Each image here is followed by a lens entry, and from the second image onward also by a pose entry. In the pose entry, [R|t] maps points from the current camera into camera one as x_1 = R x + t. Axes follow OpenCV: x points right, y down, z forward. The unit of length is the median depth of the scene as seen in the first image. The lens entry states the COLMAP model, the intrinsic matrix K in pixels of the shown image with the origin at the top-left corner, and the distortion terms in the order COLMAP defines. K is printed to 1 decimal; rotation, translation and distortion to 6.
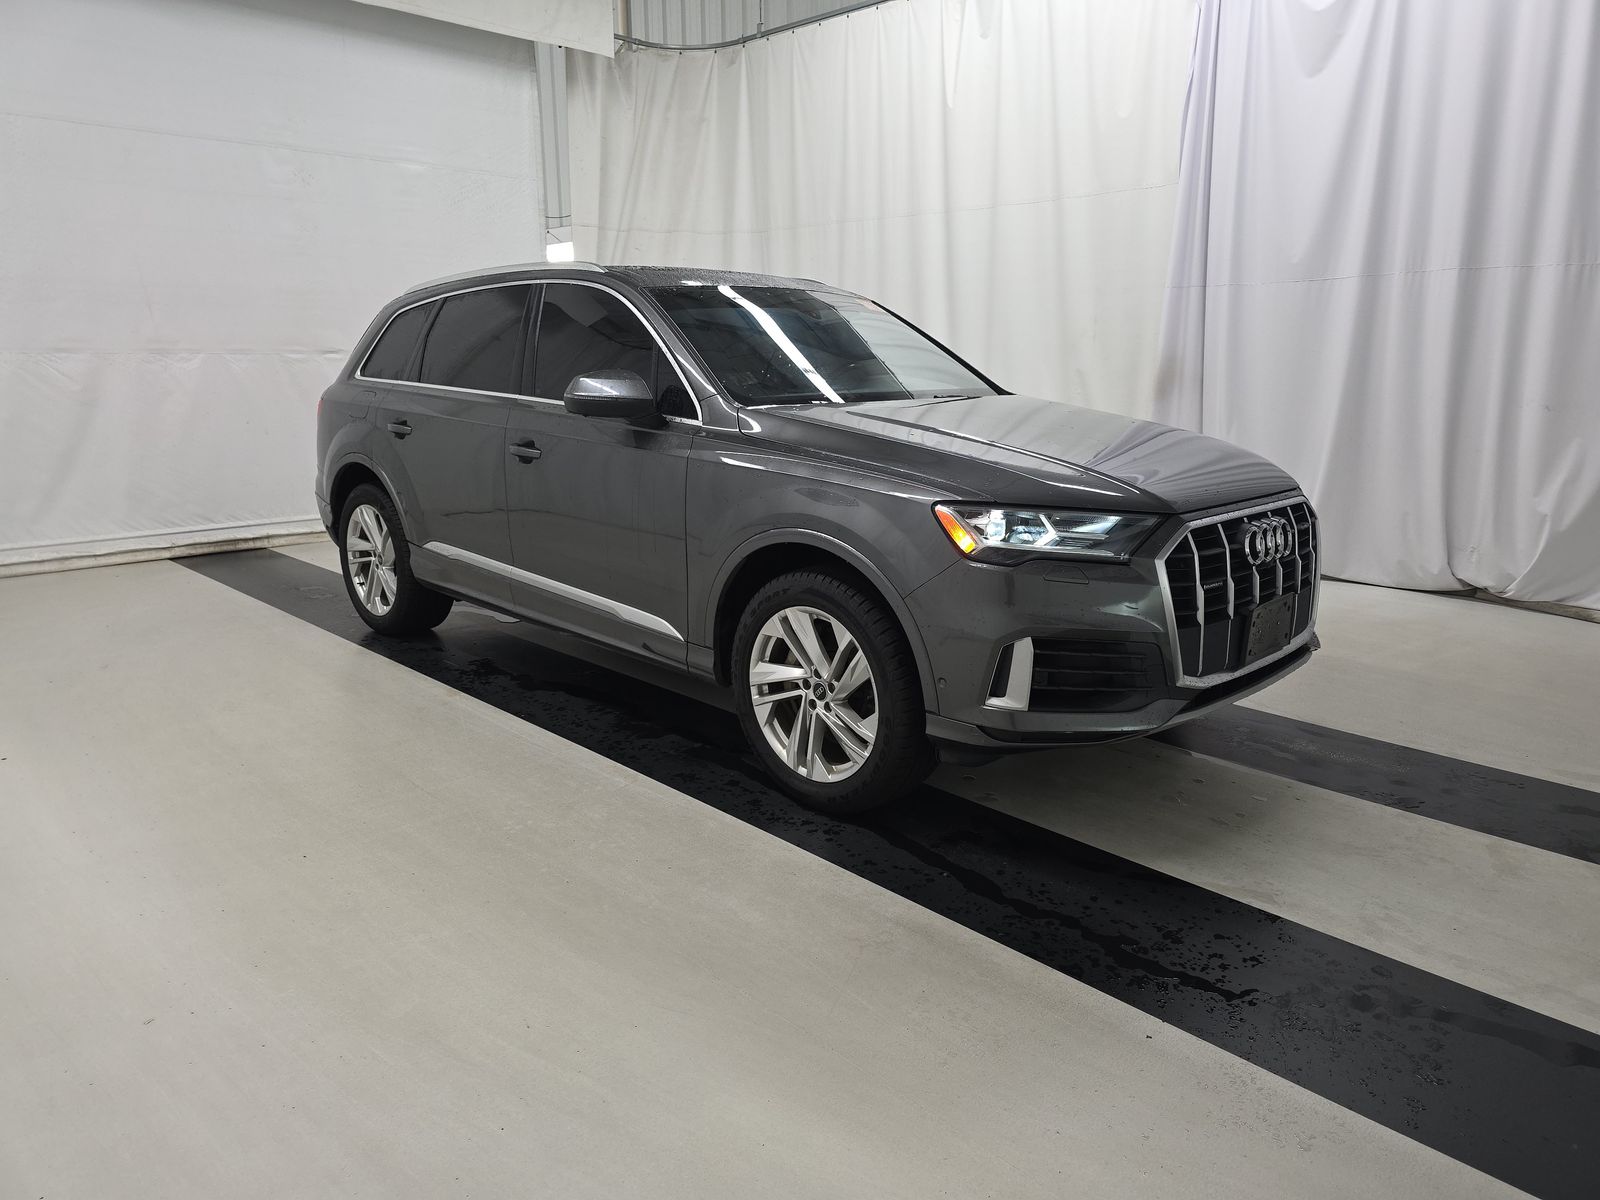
lens RADIAL K [[1054.9, 0, 811.9], [0, 1054.9, 615.7], [0, 0, 1]] dist [0.044169, -0.039131]
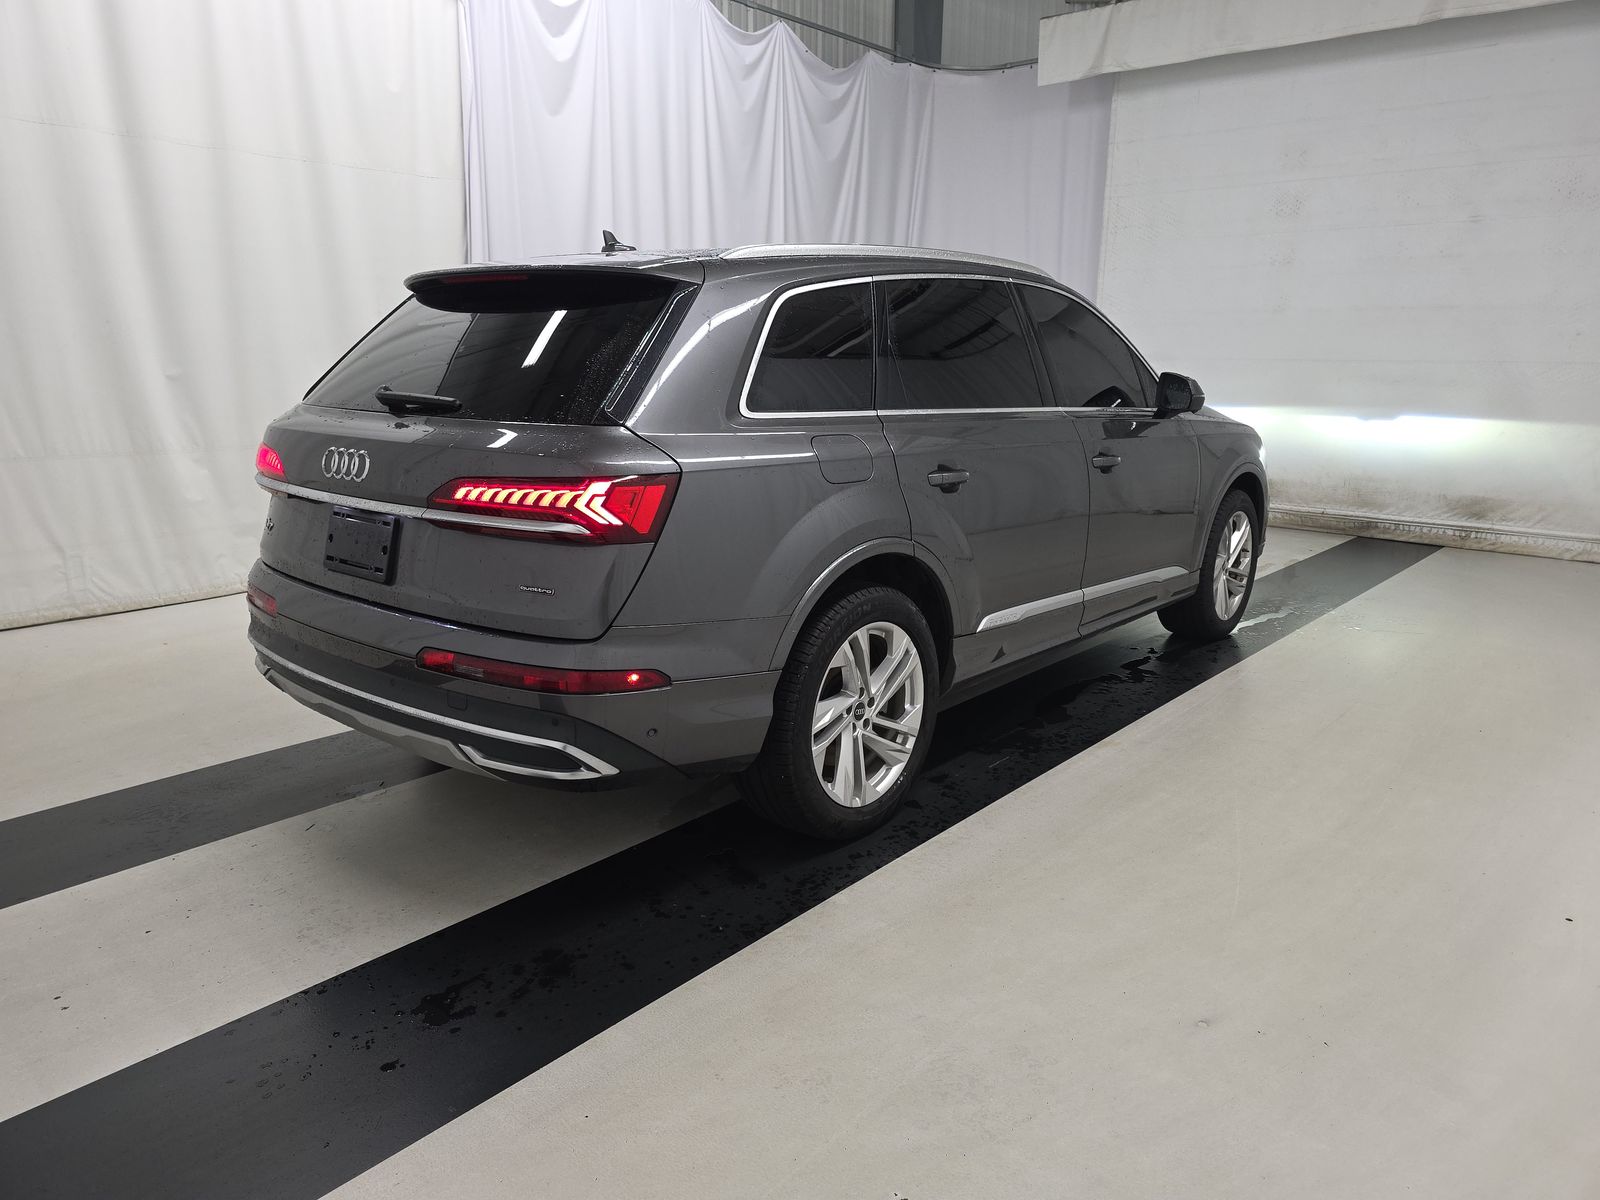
lens RADIAL K [[1054.9, 0, 811.9], [0, 1054.9, 615.7], [0, 0, 1]] dist [0.044169, -0.039131]
pose [[-0.068226, -0.244738, 0.967186, -0.944940], [0.231391, 0.939128, 0.253961, -0.254706], [-0.970466, 0.241125, -0.007443, 0.999889]]
